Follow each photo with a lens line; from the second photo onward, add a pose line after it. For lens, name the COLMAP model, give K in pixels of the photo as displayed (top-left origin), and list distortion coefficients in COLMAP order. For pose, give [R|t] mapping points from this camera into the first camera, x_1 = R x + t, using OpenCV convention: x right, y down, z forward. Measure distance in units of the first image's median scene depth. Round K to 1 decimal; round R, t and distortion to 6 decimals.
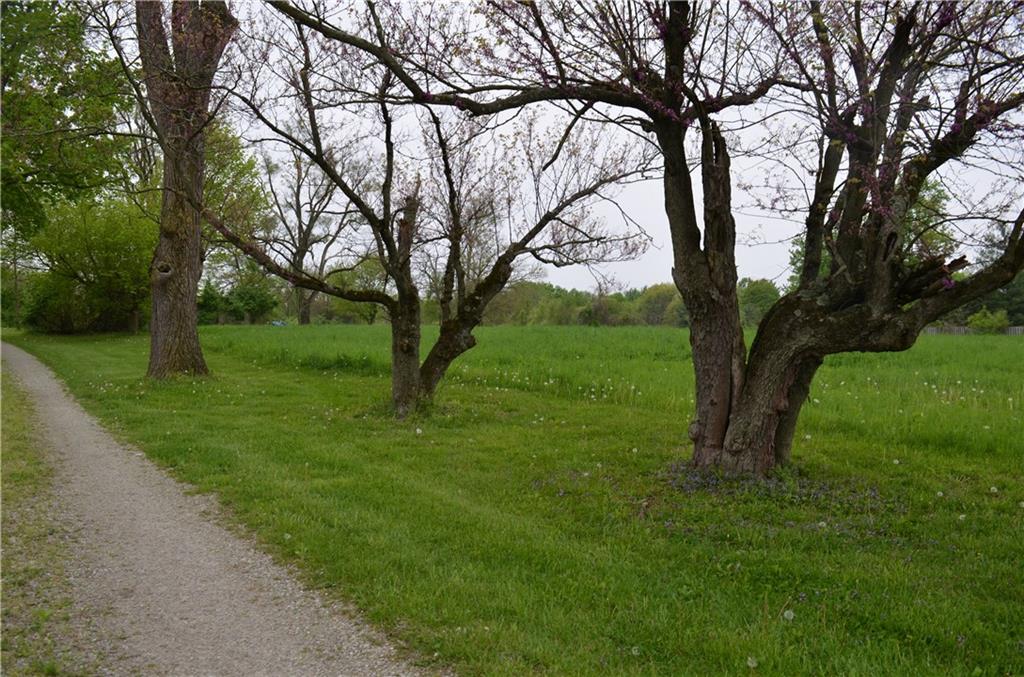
lens RADIAL K [[804.0, 0, 512.3], [0, 804.0, 334.6], [0, 0, 1]] dist [-0.095066, 0.023114]
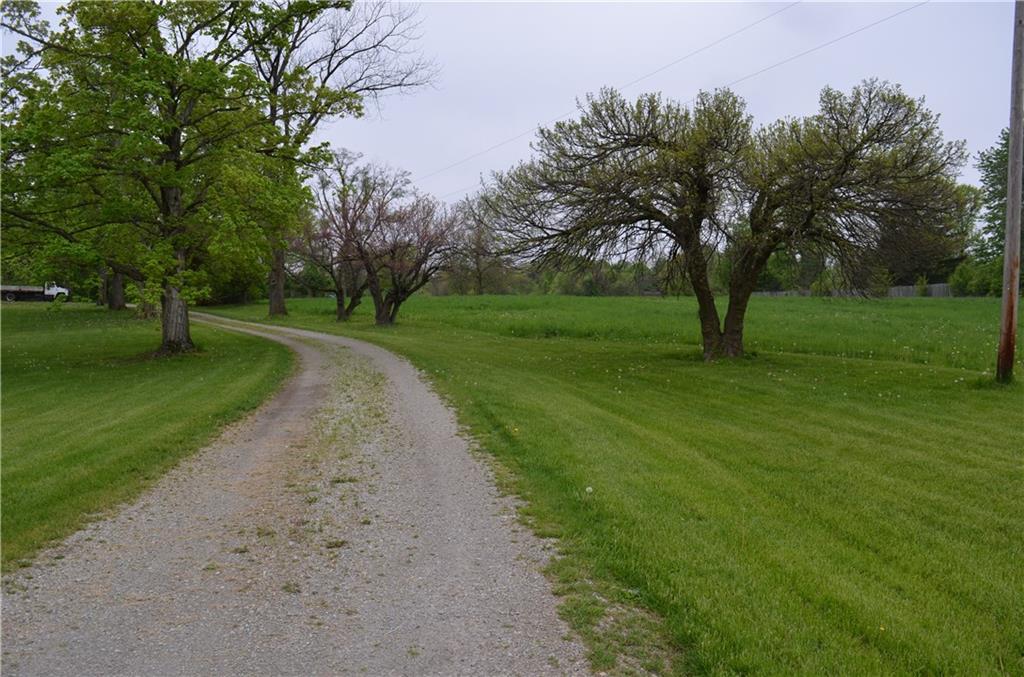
lens RADIAL K [[804.0, 0, 512.6], [0, 804.0, 336.8], [0, 0, 1]] dist [-0.095066, 0.023114]
pose [[0.996353, -0.014150, -0.084142, 0.719876], [0.017716, 0.998969, 0.041786, 0.019420], [0.083464, -0.043125, 0.995577, -1.937174]]
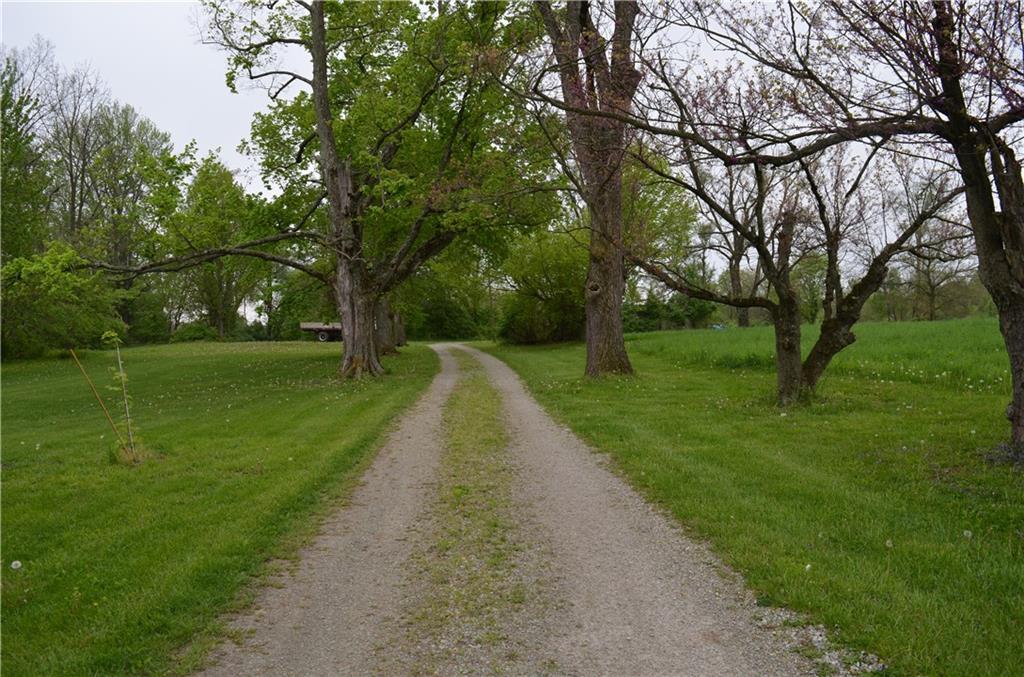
lens RADIAL K [[804.0, 0, 514.7], [0, 804.0, 340.7], [0, 0, 1]] dist [-0.095066, 0.023114]
pose [[0.854700, -0.035450, -0.517910, 0.091339], [0.037711, 0.999270, -0.006164, 0.001395], [0.517750, -0.014262, 0.855413, -0.124508]]
